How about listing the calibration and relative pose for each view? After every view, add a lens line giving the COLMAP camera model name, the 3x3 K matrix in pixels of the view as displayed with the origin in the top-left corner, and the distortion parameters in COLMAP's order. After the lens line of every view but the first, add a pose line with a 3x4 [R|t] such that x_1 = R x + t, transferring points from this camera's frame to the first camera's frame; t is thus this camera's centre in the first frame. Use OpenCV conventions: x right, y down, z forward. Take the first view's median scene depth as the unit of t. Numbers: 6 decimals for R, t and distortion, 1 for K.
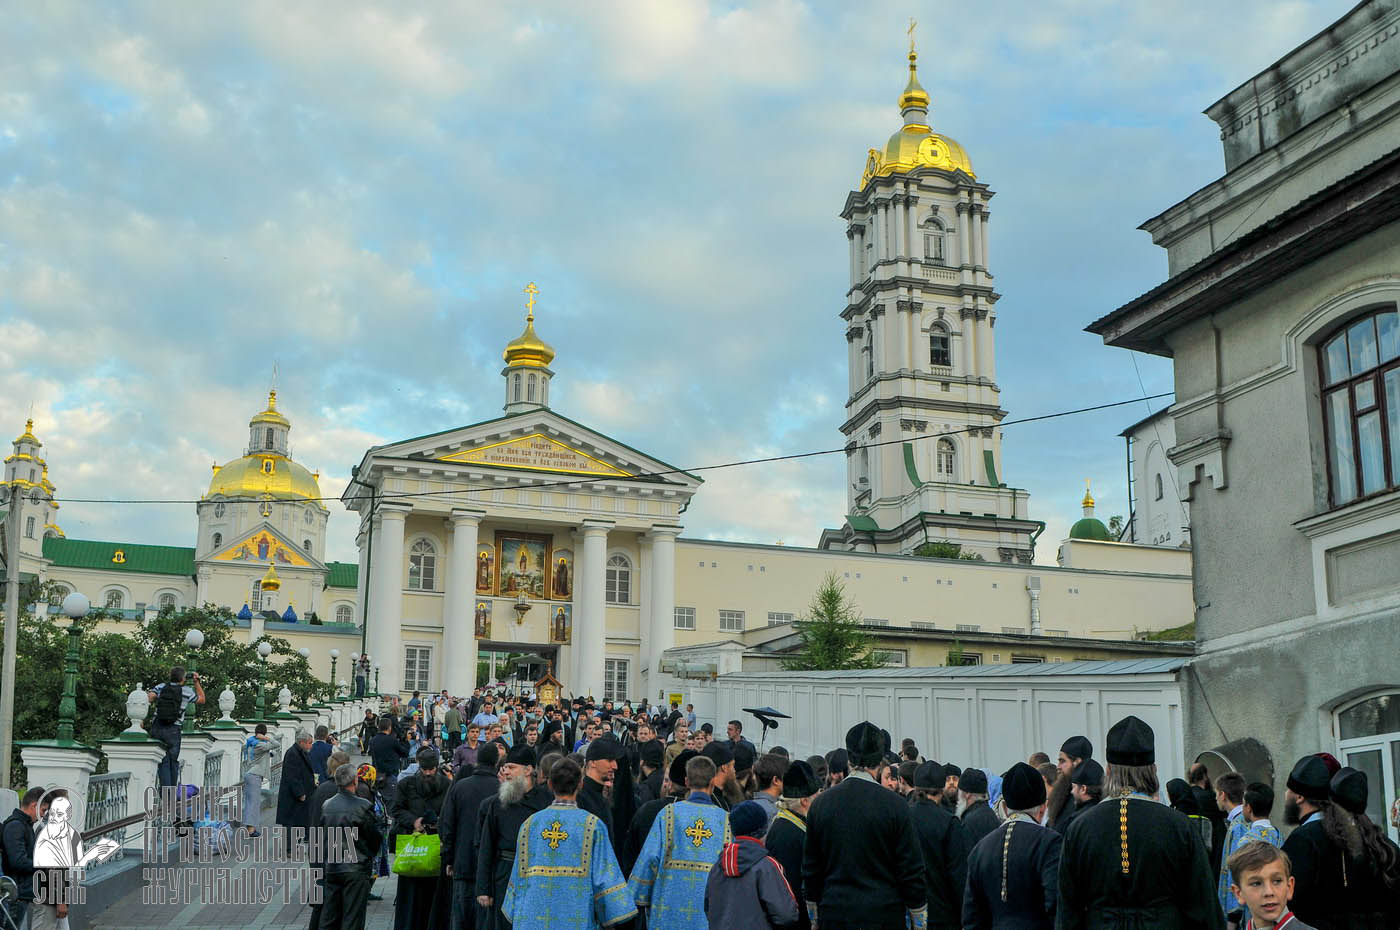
lens RADIAL K [[1757.6, 0, 713.2], [0, 1757.6, 451.4], [0, 0, 1]] dist [-0.099428, 0.000000]
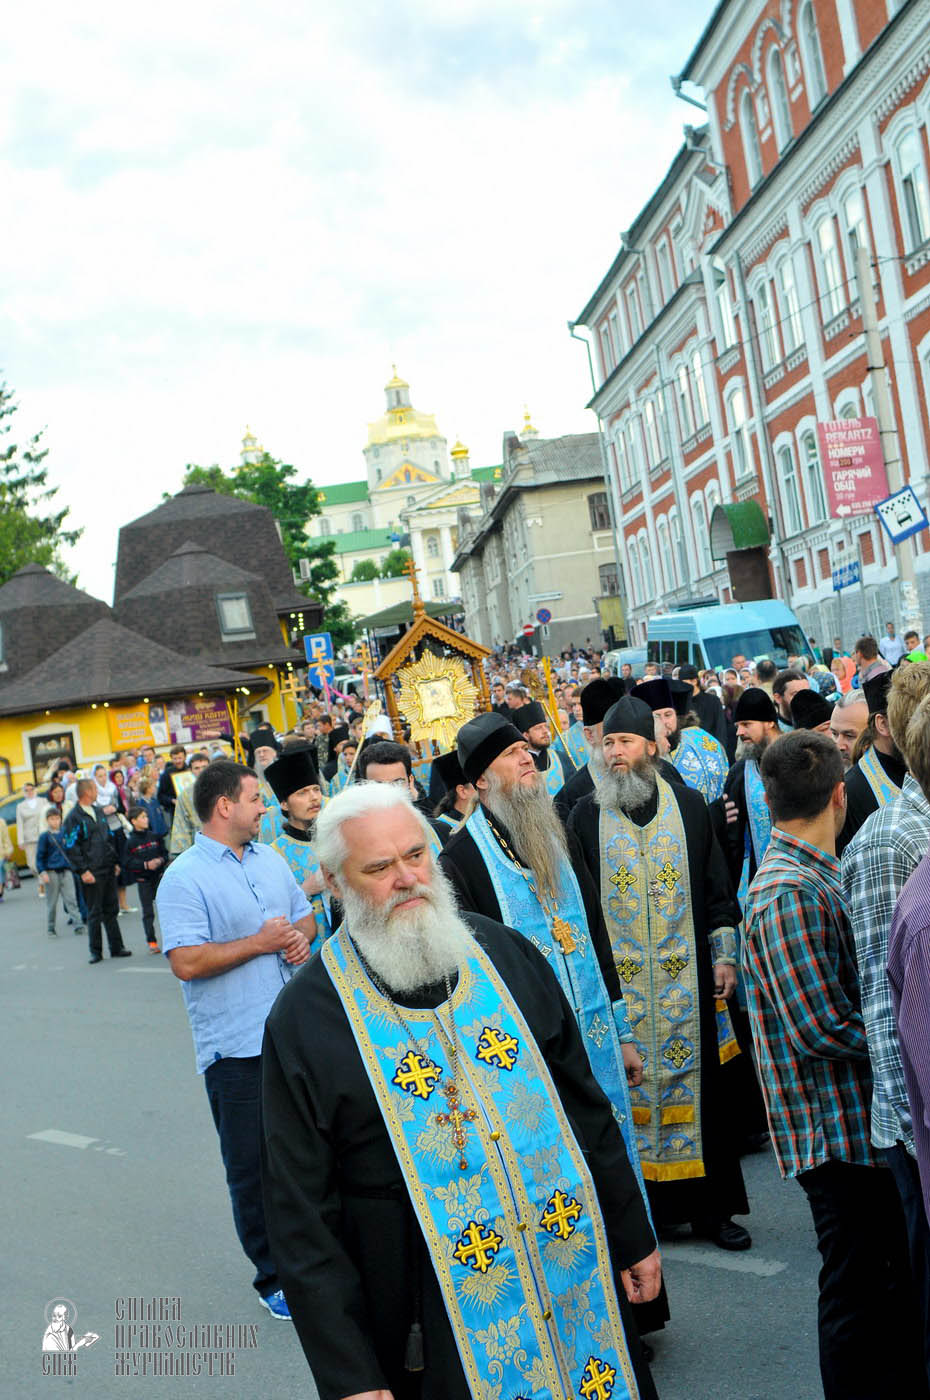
lens RADIAL K [[1757.6, 0, 473.6], [0, 1757.6, 704.1], [0, 0, 1]] dist [-0.099428, 0.000000]
pose [[0.951275, -0.145166, -0.272034, 0.192879], [0.212546, 0.947864, 0.237441, -0.109288], [0.223383, -0.283691, 0.932534, -0.500283]]
